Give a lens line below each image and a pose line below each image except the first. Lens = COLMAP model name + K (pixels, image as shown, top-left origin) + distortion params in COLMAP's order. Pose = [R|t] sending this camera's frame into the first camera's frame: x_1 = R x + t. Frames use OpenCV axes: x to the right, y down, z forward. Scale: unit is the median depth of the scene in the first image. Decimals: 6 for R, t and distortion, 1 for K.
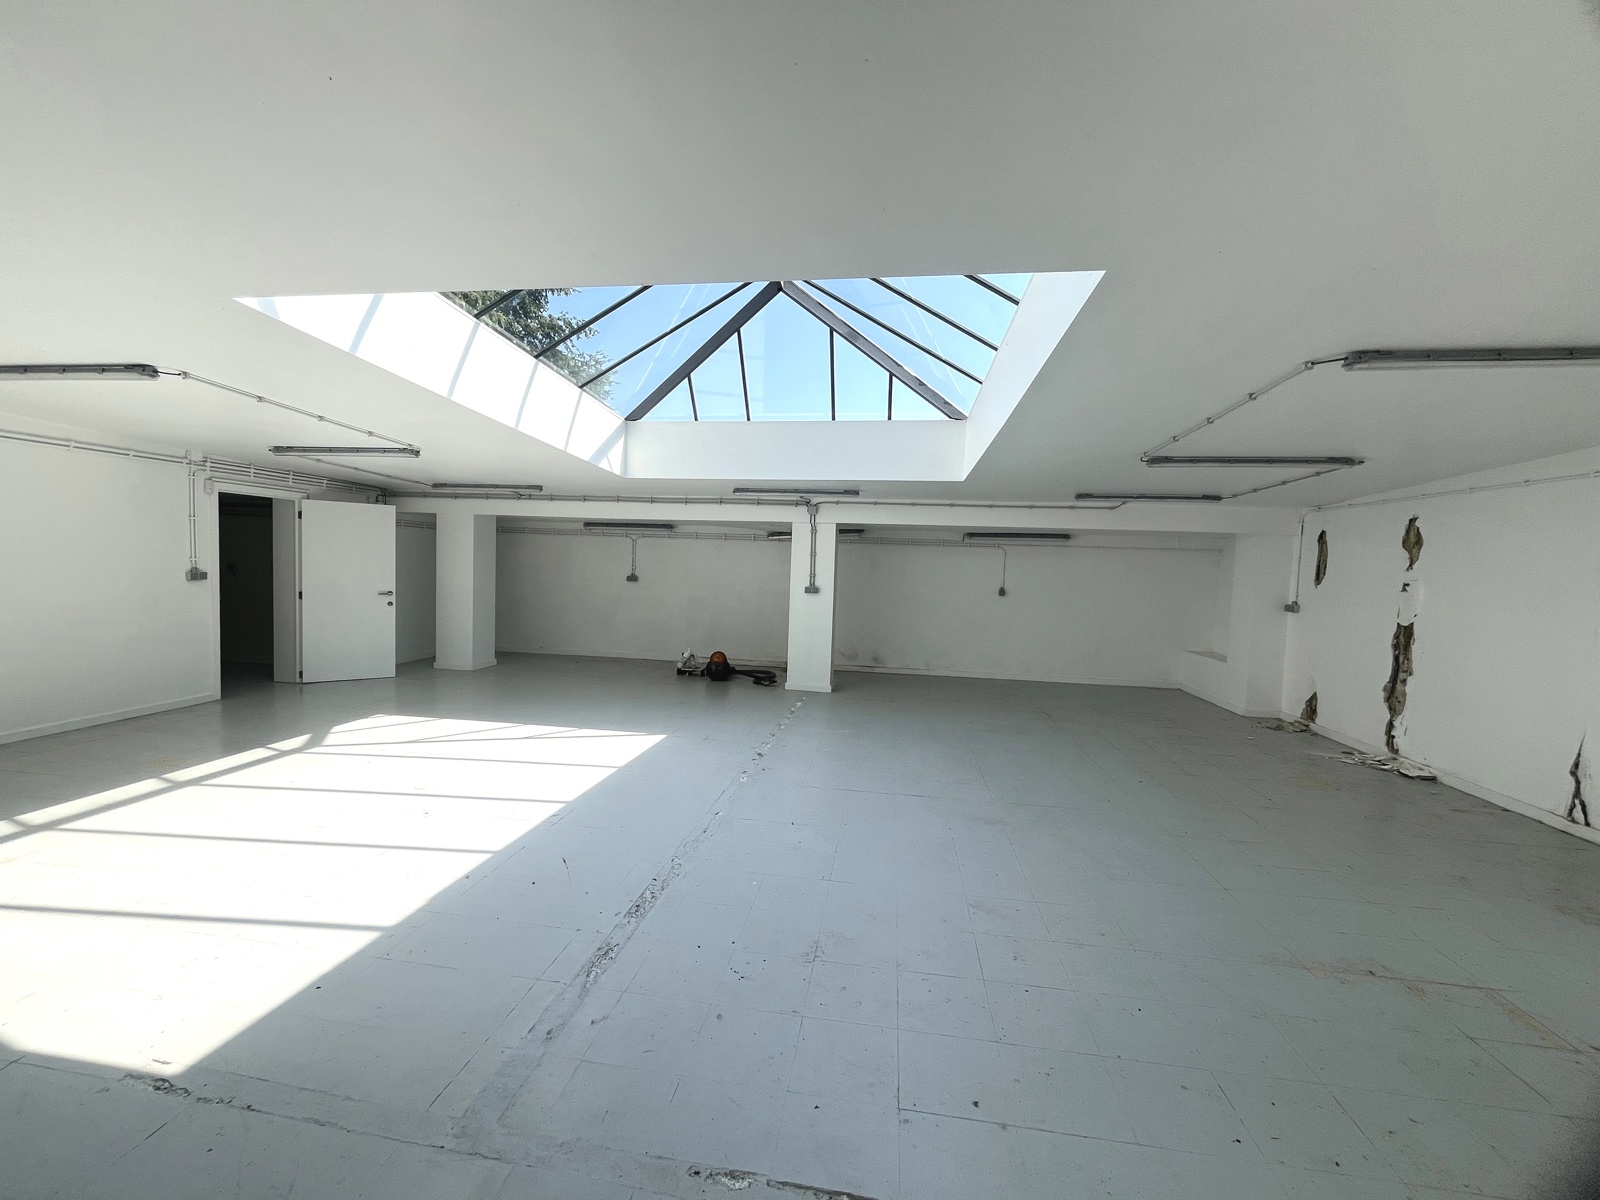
lens RADIAL K [[649.3, 0, 796.9], [0, 649.3, 596.8], [0, 0, 1]] dist [-0.003459, -0.000254]
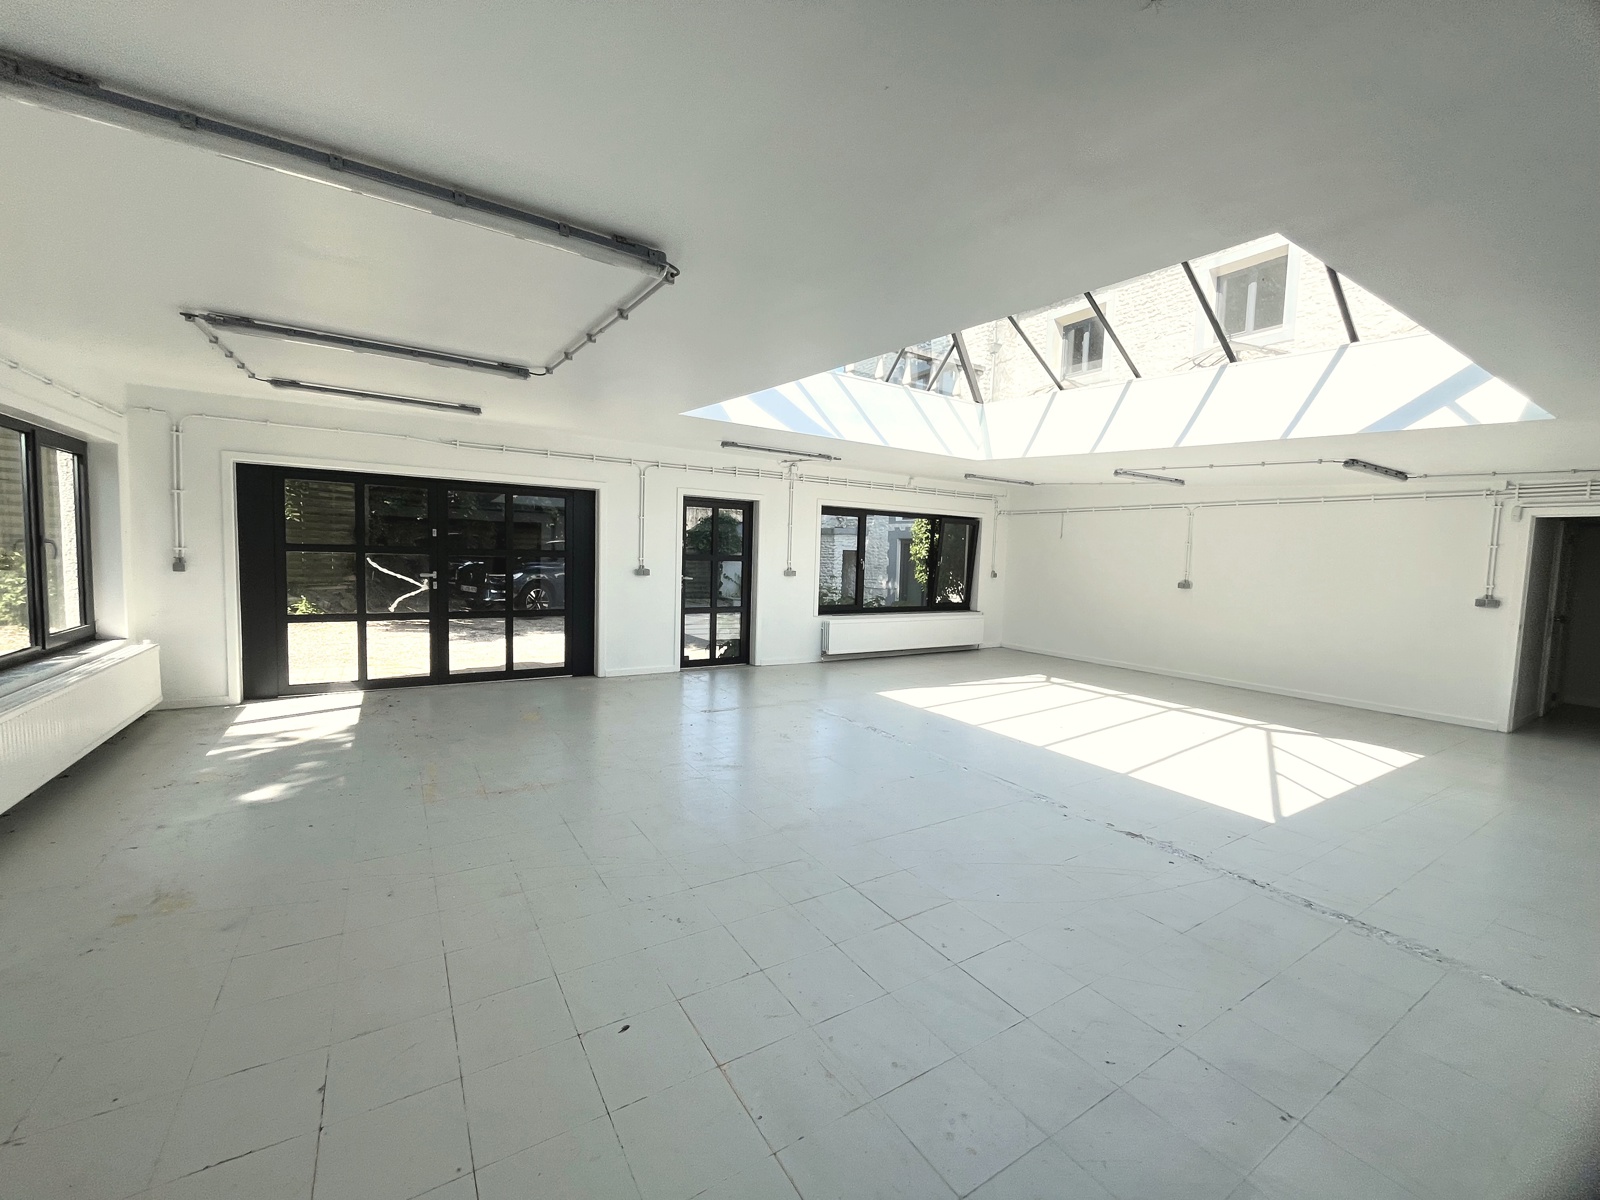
lens RADIAL K [[649.3, 0, 796.9], [0, 649.3, 596.8], [0, 0, 1]] dist [-0.003459, -0.000254]
pose [[-0.755619, -0.011971, -0.654902, 0.471570], [-0.094980, 0.991268, 0.091468, -0.025515], [0.648088, 0.131317, -0.750158, 0.891044]]
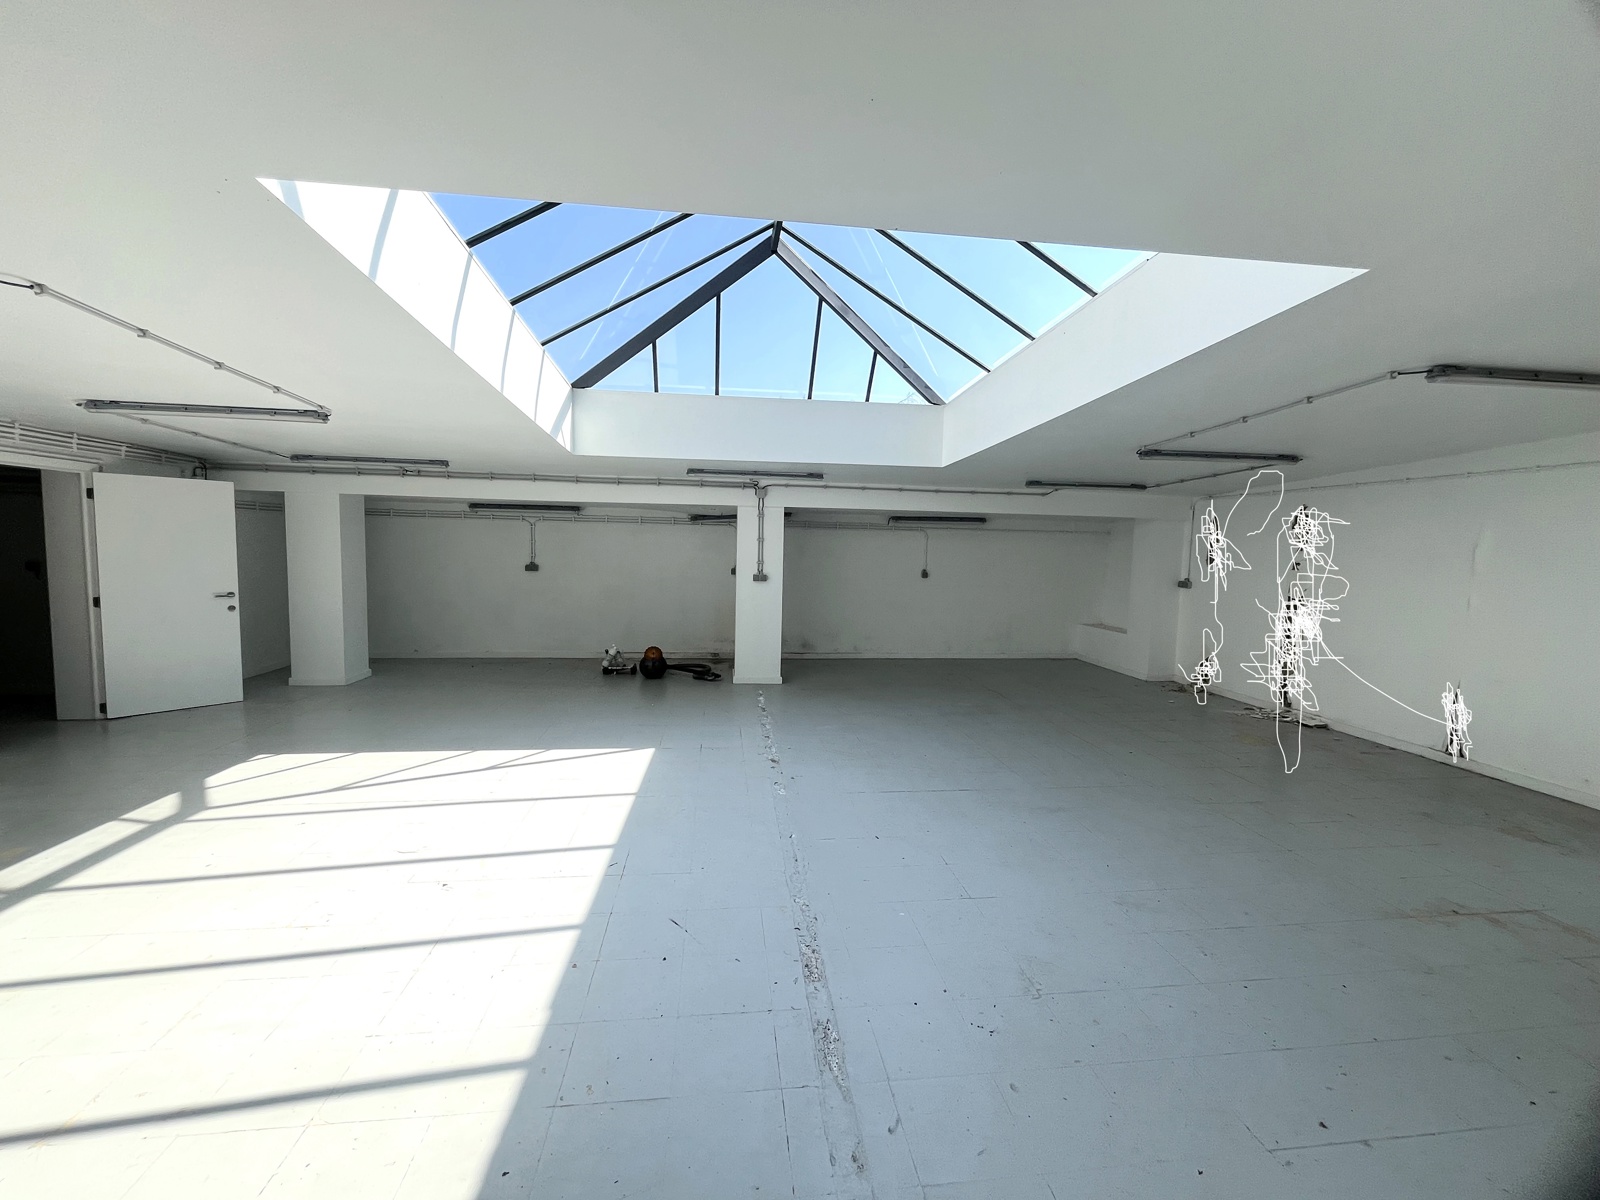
lens RADIAL K [[649.3, 0, 796.9], [0, 649.3, 596.8], [0, 0, 1]] dist [-0.003459, -0.000254]
pose [[0.964761, -0.031609, 0.261224, -0.184491], [0.022811, 0.999068, 0.036643, -0.017108], [-0.262139, -0.029393, 0.964582, 0.074828]]
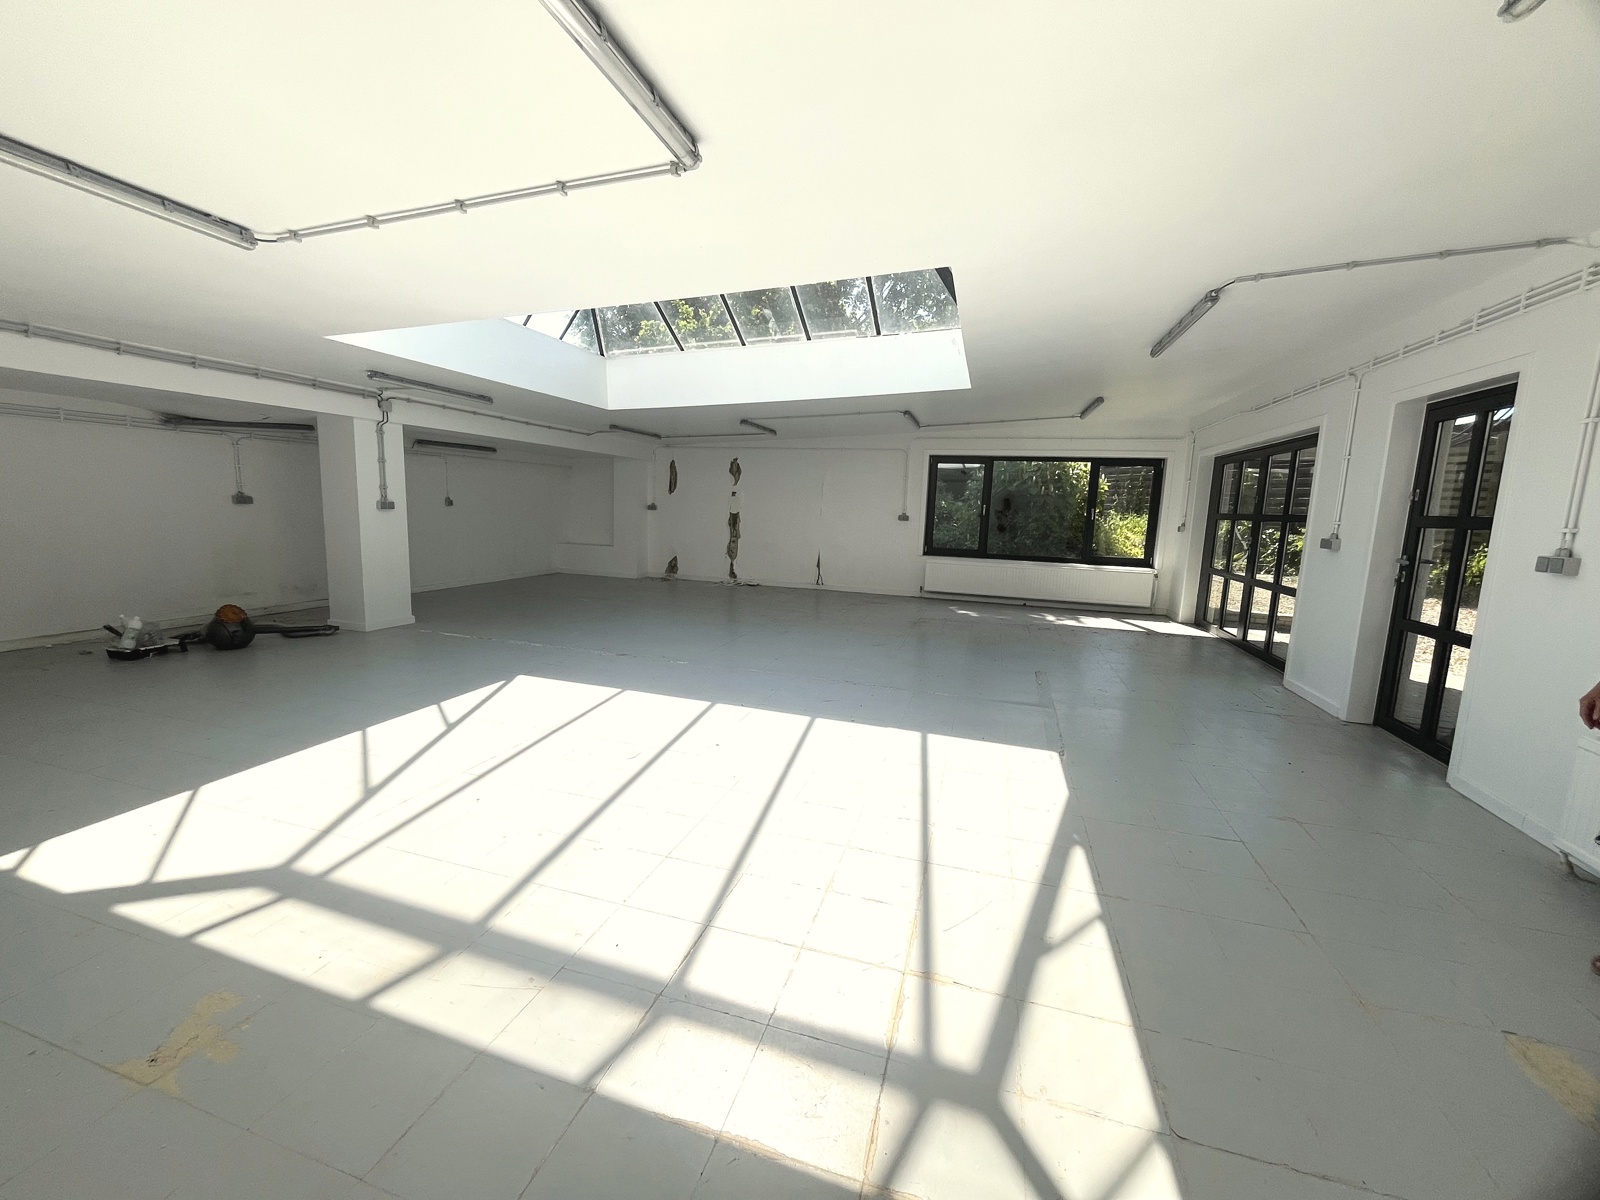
lens RADIAL K [[649.3, 0, 796.9], [0, 649.3, 596.8], [0, 0, 1]] dist [-0.003459, -0.000254]
pose [[0.146471, -0.167566, 0.974919, -0.762661], [0.021404, 0.985855, 0.166230, -0.022748], [-0.988983, -0.003480, 0.147986, 0.386503]]
